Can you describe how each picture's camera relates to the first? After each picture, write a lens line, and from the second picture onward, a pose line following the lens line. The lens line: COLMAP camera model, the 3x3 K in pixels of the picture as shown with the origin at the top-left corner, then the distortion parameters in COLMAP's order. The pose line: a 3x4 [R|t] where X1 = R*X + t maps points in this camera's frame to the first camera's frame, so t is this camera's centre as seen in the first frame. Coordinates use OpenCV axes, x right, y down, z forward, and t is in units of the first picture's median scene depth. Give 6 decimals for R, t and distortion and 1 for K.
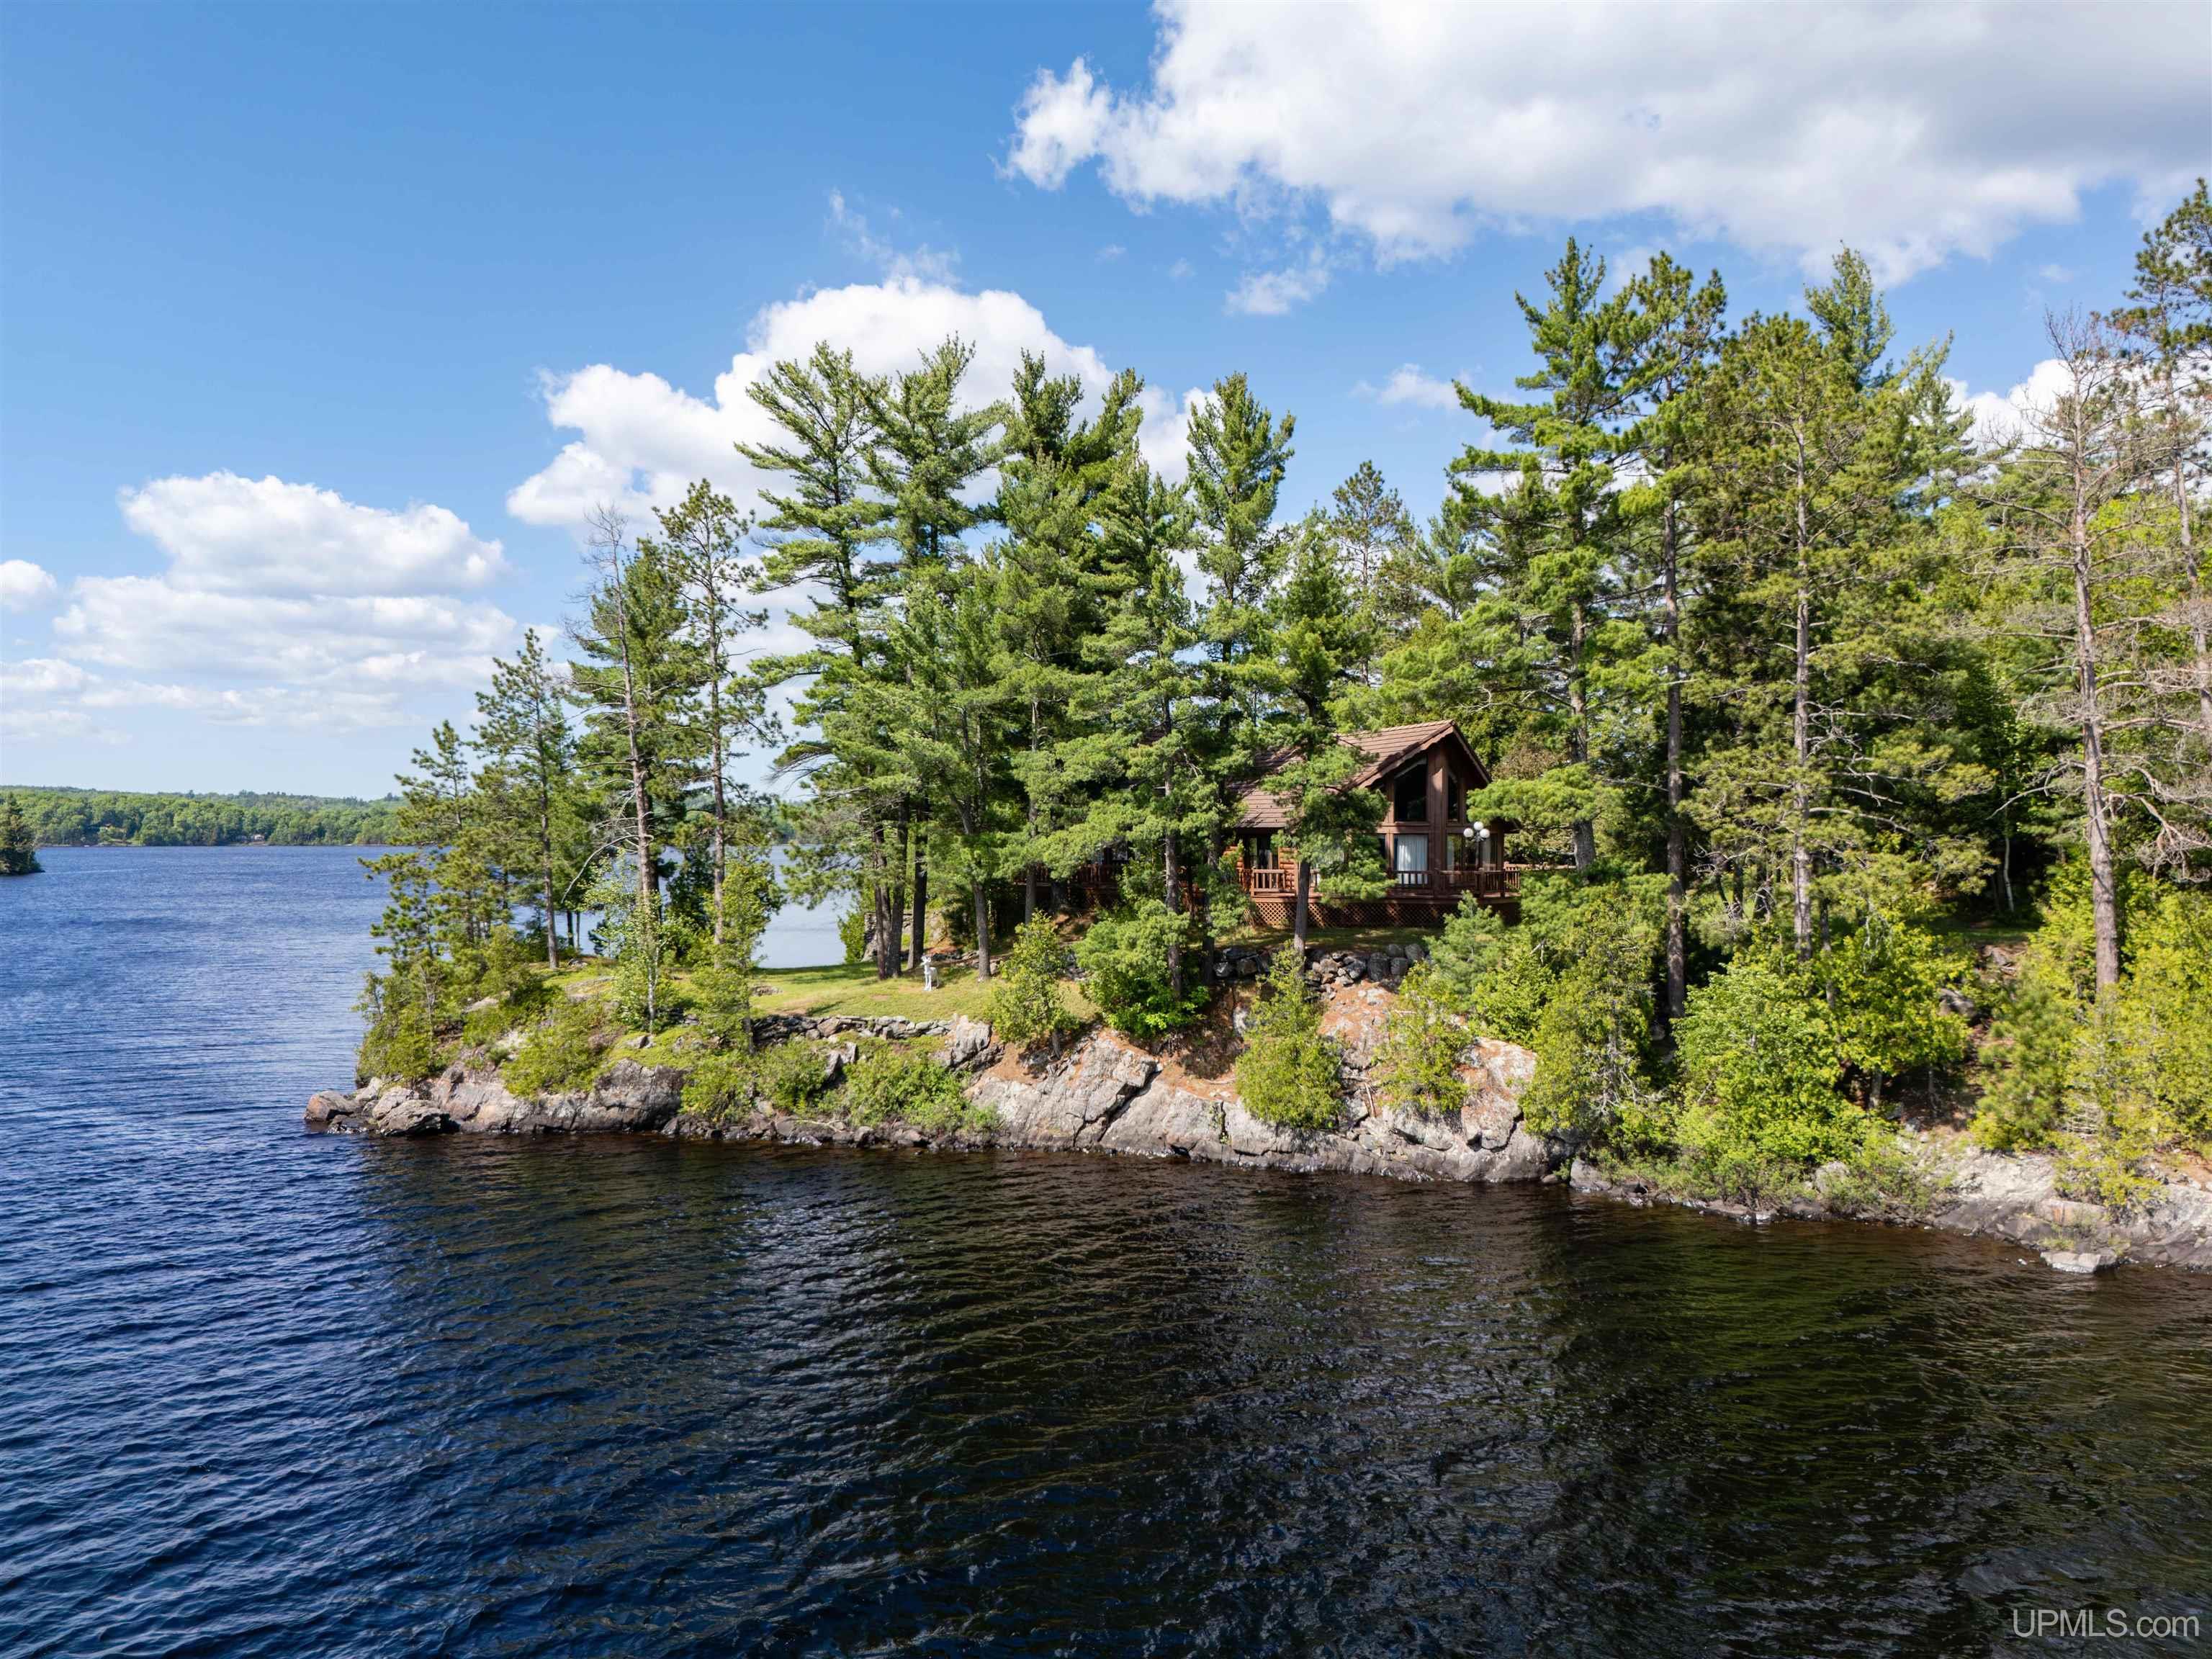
lens RADIAL K [[1576.3, 0, 1092.1], [0, 1576.3, 831.2], [0, 0, 1]] dist [0.095955, -0.125516]
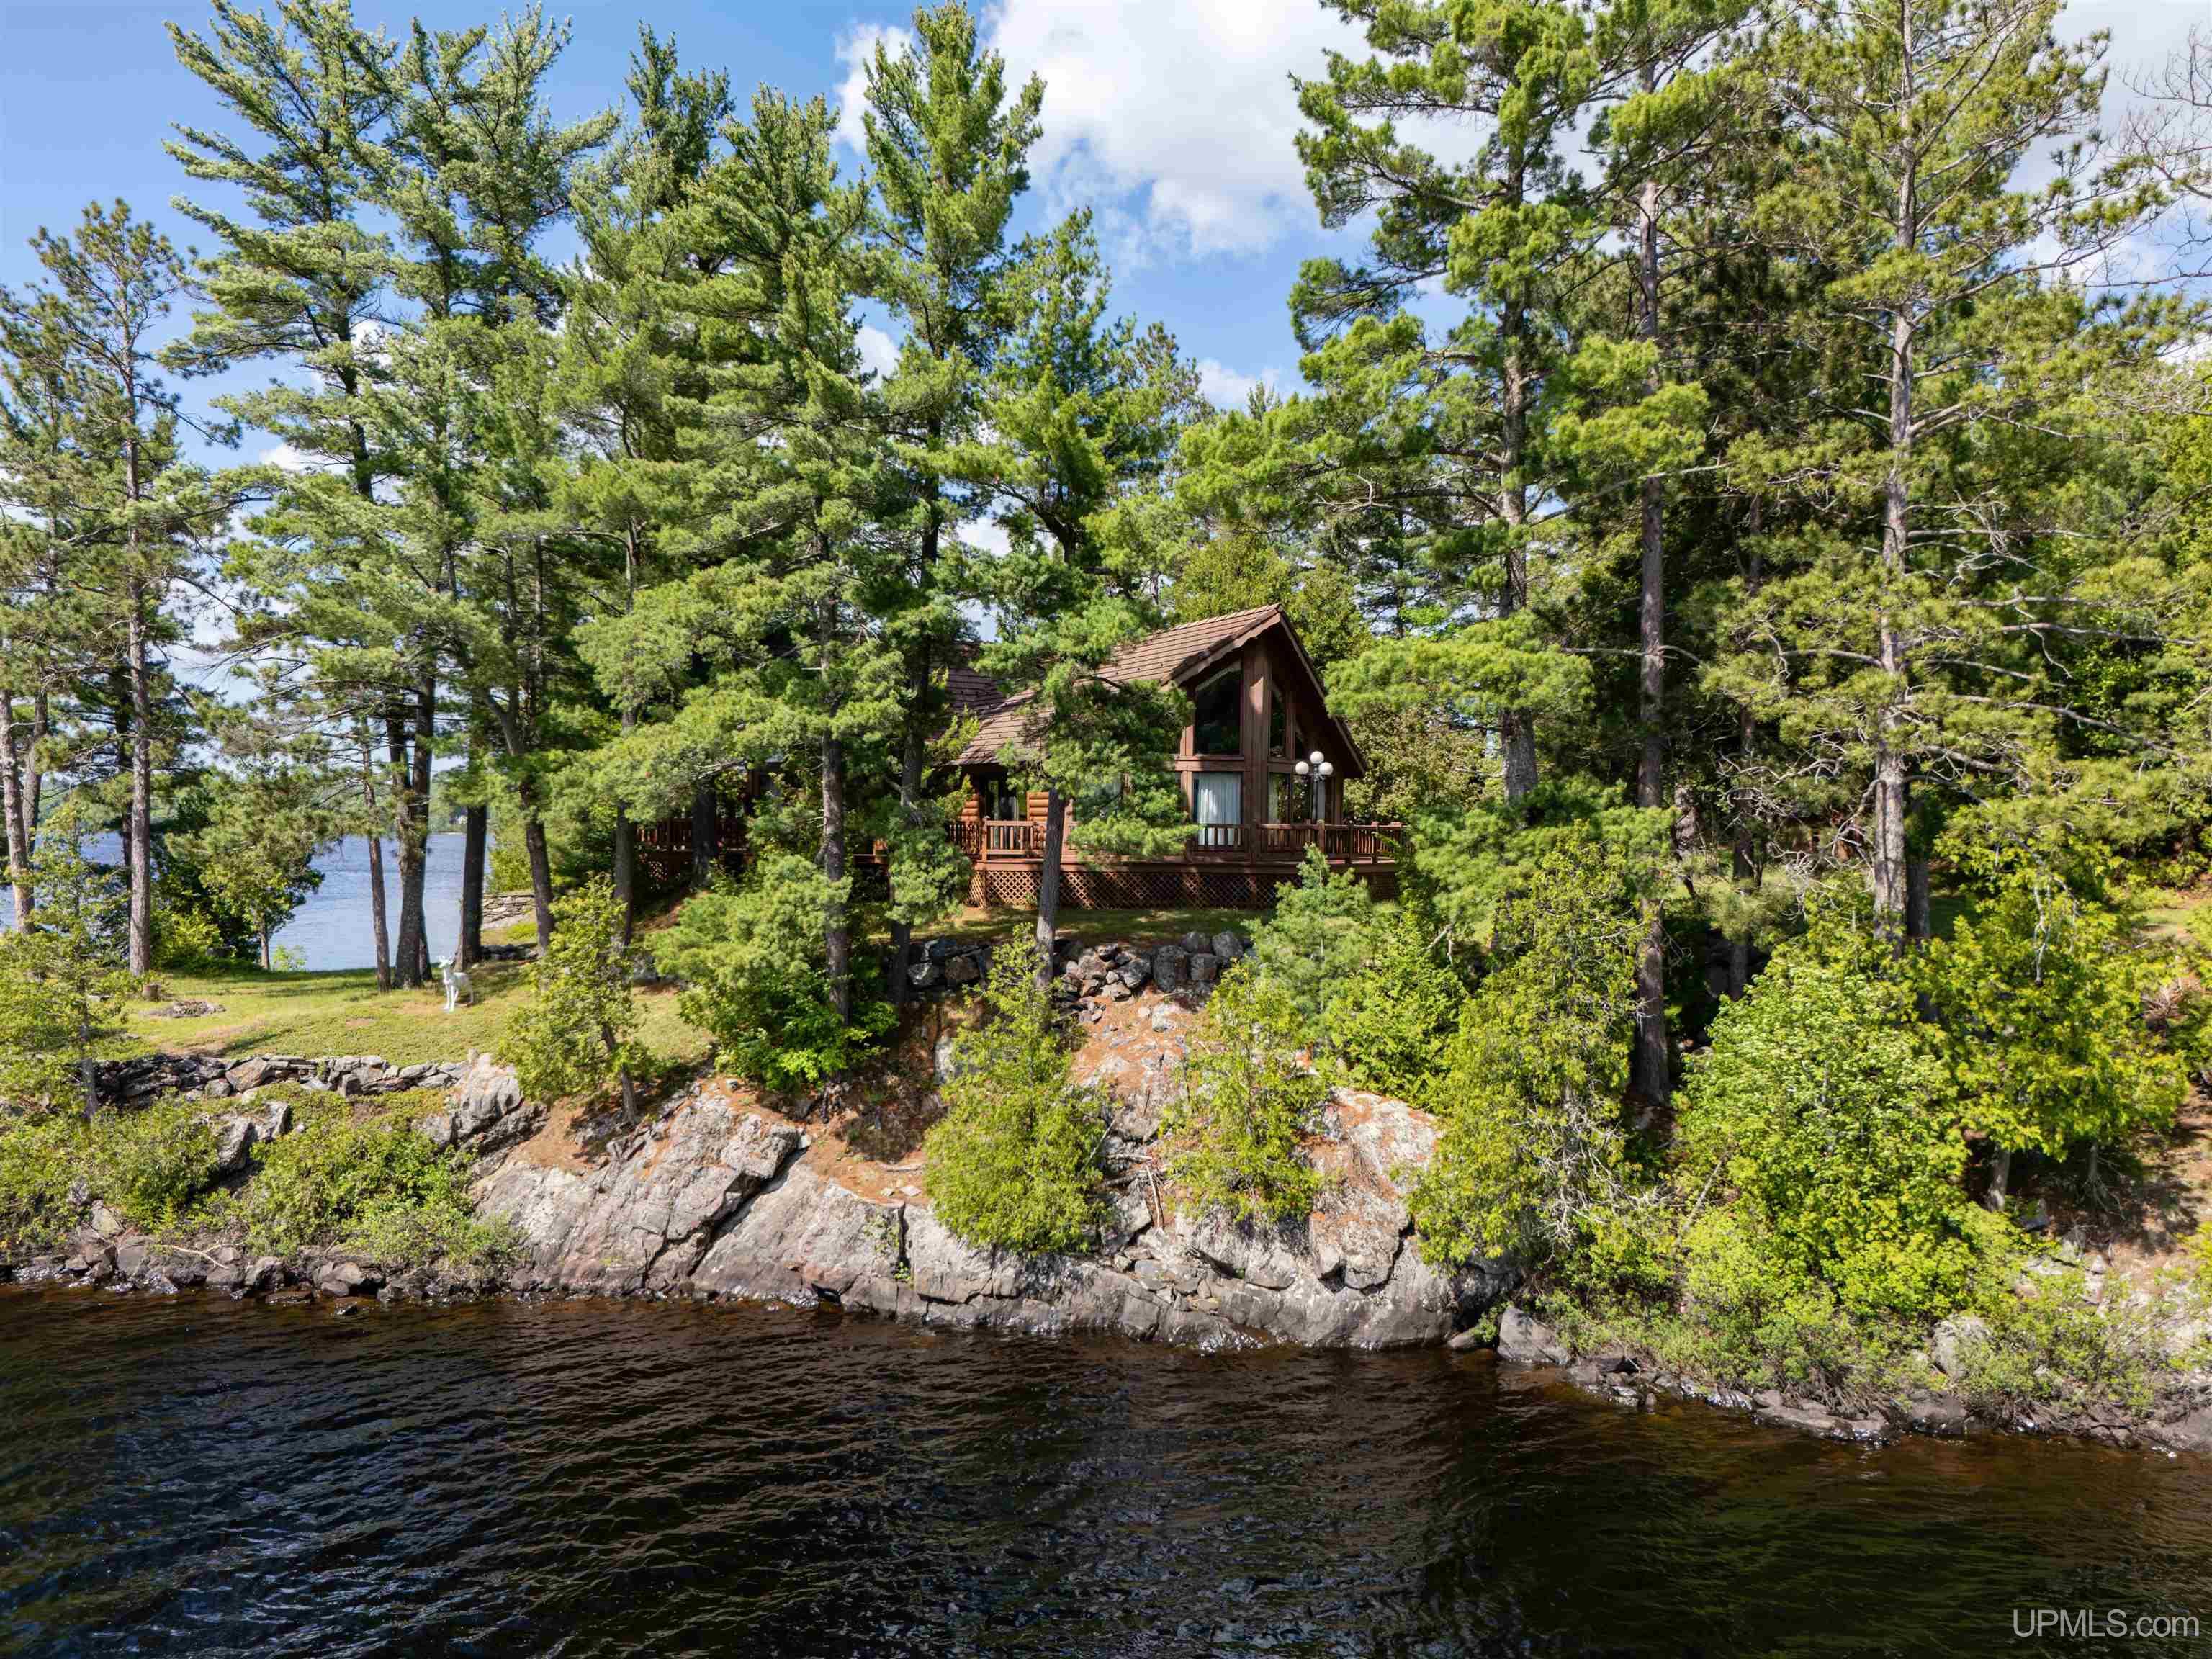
lens RADIAL K [[1576.3, 0, 1092.1], [0, 1576.3, 831.2], [0, 0, 1]] dist [0.095955, -0.125516]
pose [[0.991193, 0.008929, 0.132126, 0.072049], [-0.009318, 0.999954, 0.002322, 0.032399], [-0.132099, -0.003533, 0.991230, 0.412319]]
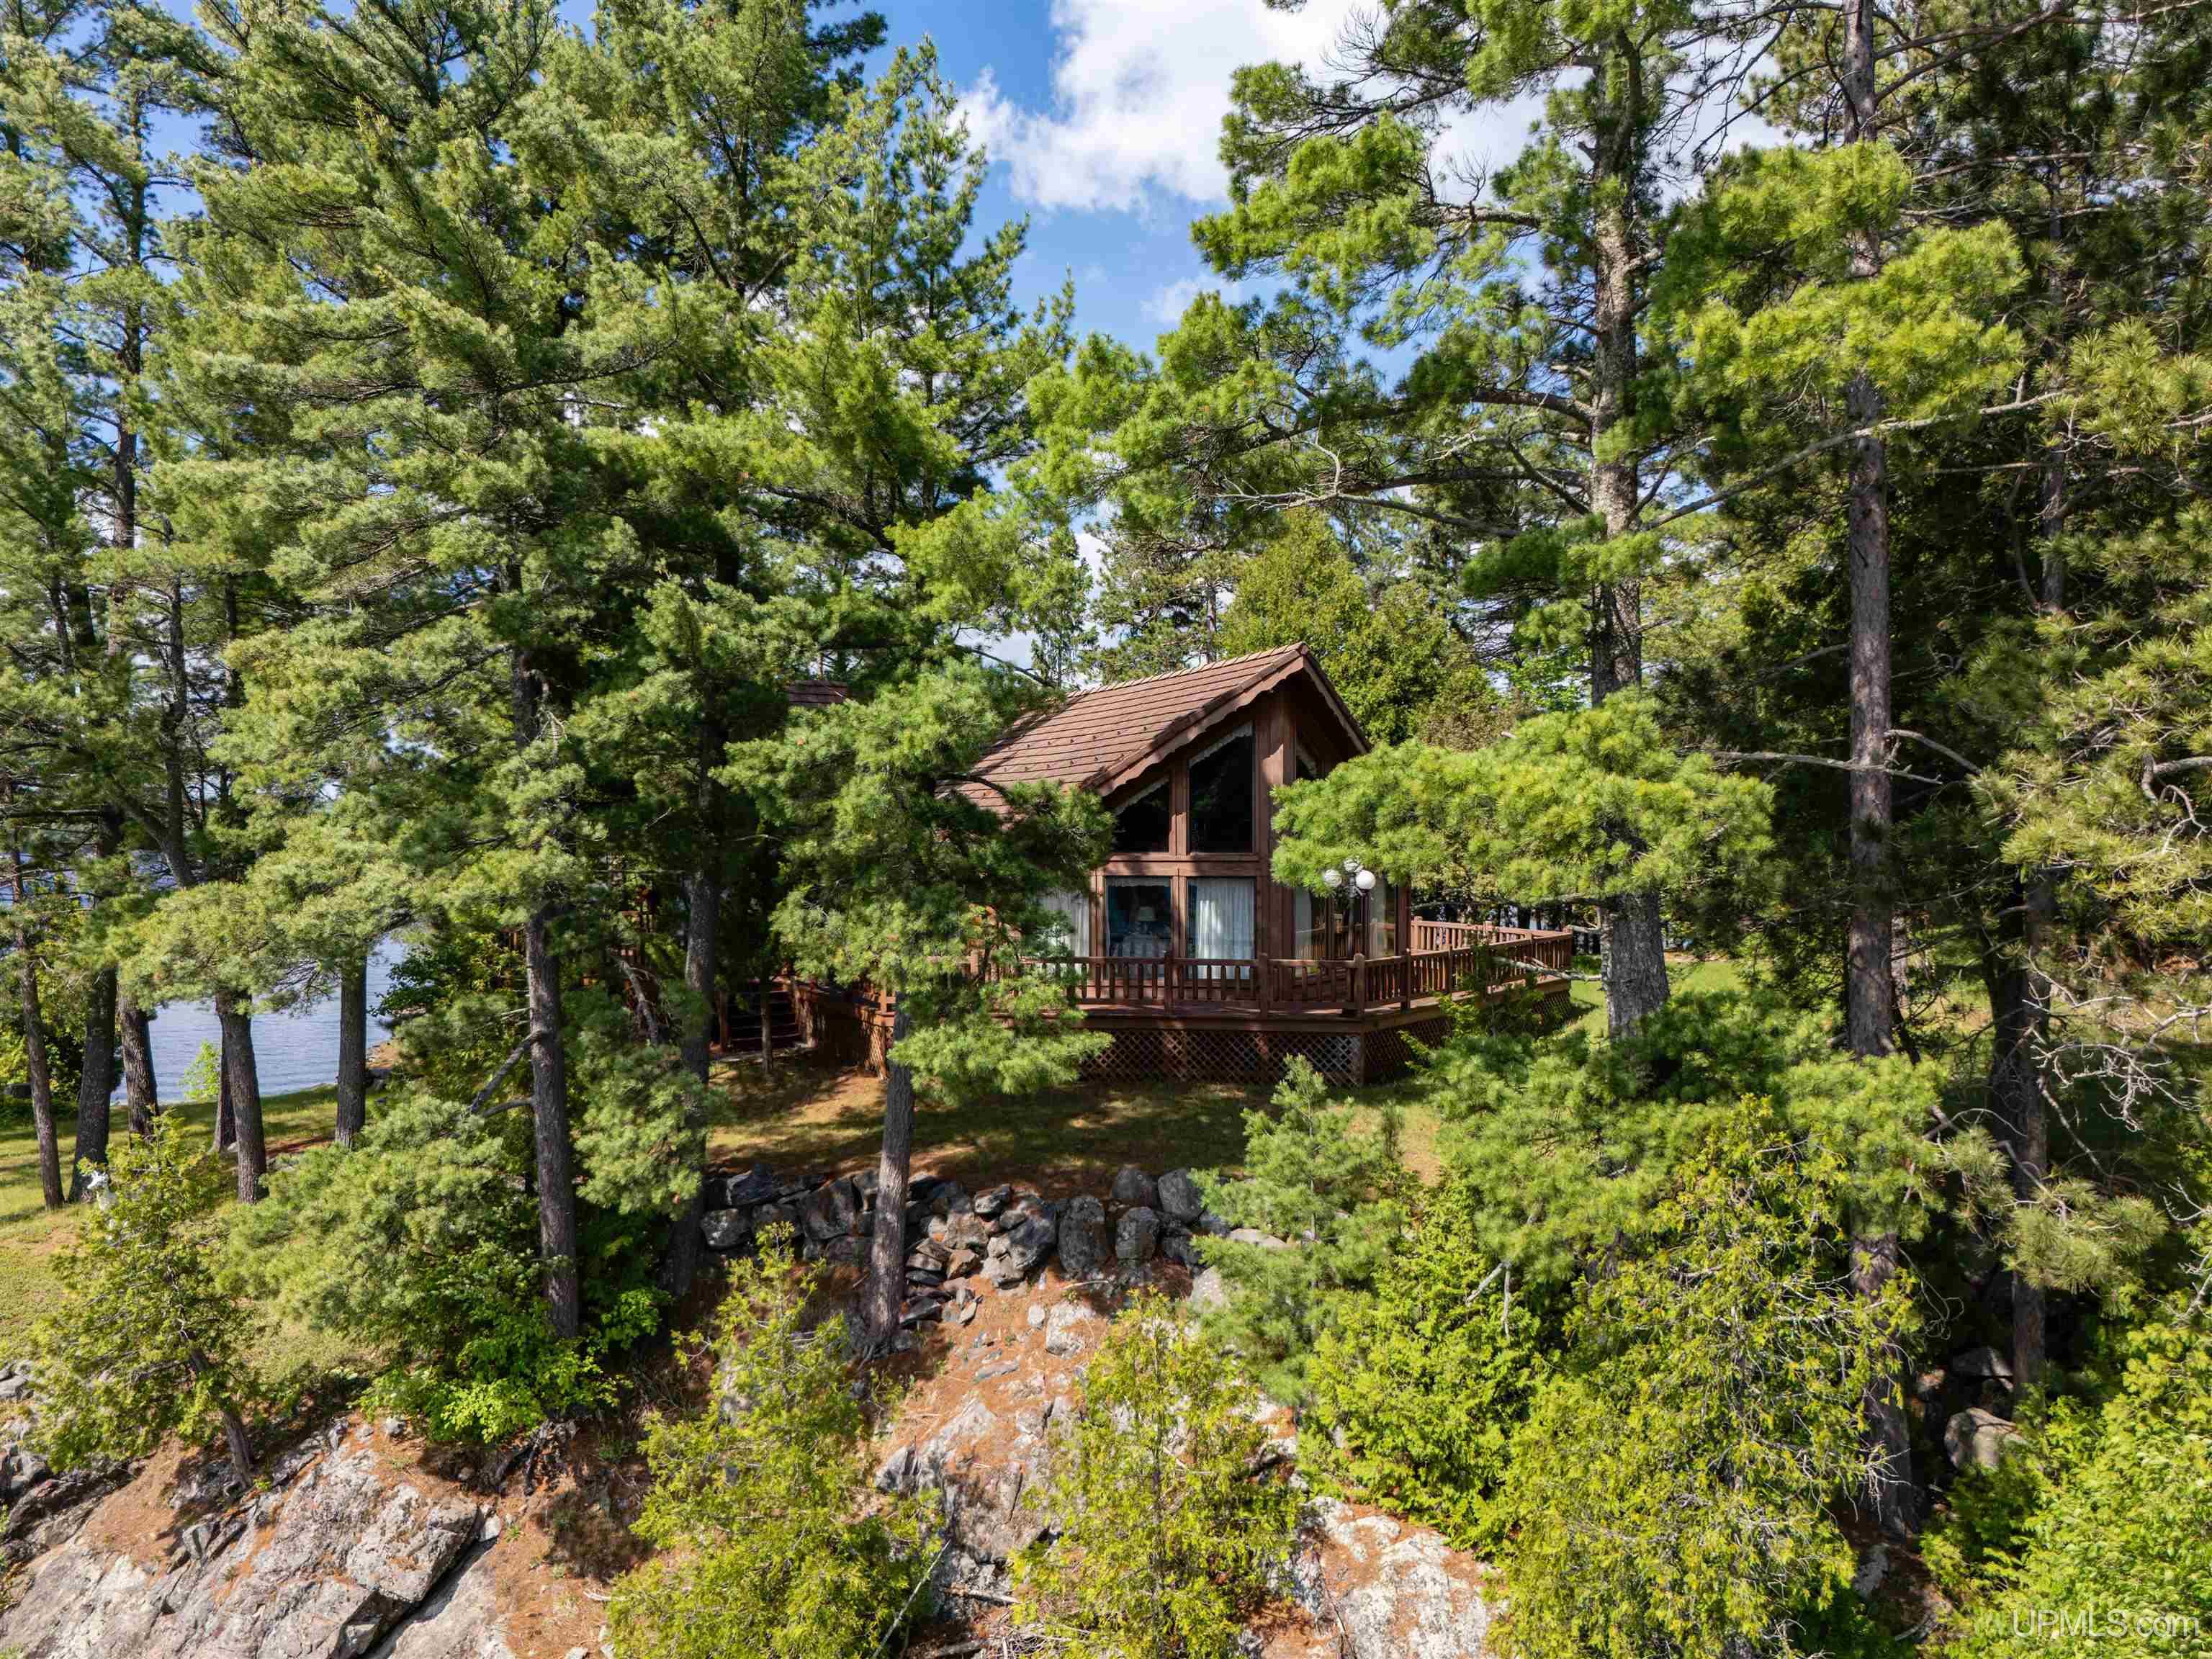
lens RADIAL K [[1576.3, 0, 1092.1], [0, 1576.3, 831.2], [0, 0, 1]] dist [0.095955, -0.125516]
pose [[0.999013, -0.000747, 0.044407, 0.173593], [0.000860, 0.999996, -0.002517, -0.014528], [-0.044405, 0.002553, 0.999010, 0.637072]]
